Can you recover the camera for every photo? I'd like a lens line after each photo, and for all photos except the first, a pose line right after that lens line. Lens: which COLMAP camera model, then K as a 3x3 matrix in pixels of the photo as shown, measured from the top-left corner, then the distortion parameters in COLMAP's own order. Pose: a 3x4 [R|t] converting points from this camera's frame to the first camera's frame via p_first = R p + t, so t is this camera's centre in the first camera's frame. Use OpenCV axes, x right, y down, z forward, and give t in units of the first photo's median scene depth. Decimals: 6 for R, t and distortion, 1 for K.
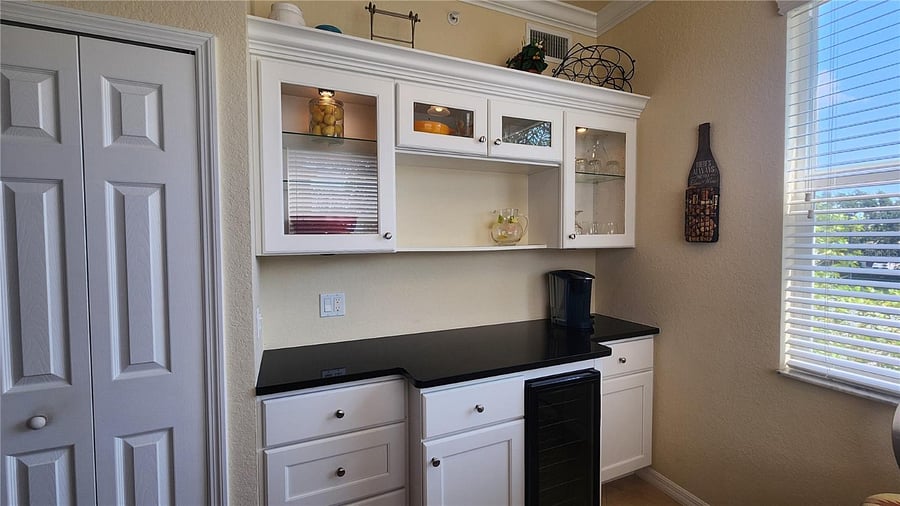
lens RADIAL K [[370.7, 0, 446.1], [0, 370.7, 248.3], [0, 0, 1]] dist [-0.002234, -0.000201]
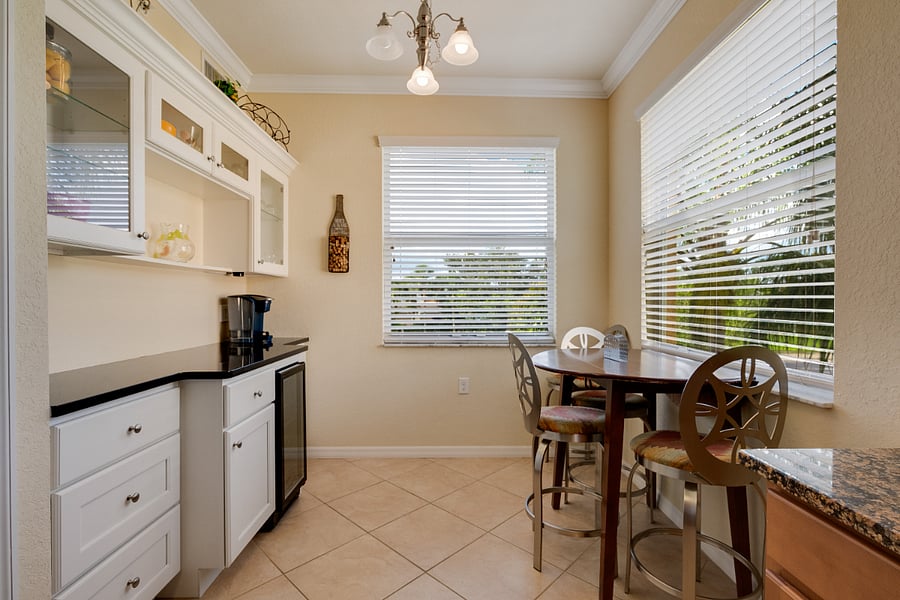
lens RADIAL K [[415.3, 0, 466.5], [0, 415.3, 301.6], [0, 0, 1]] dist [0.001732, 0.000601]
pose [[0.347884, 0.001298, 0.937537, -0.738985], [0.032823, 0.999369, -0.013563, 0.146521], [-0.936963, 0.035492, 0.347622, -0.066716]]
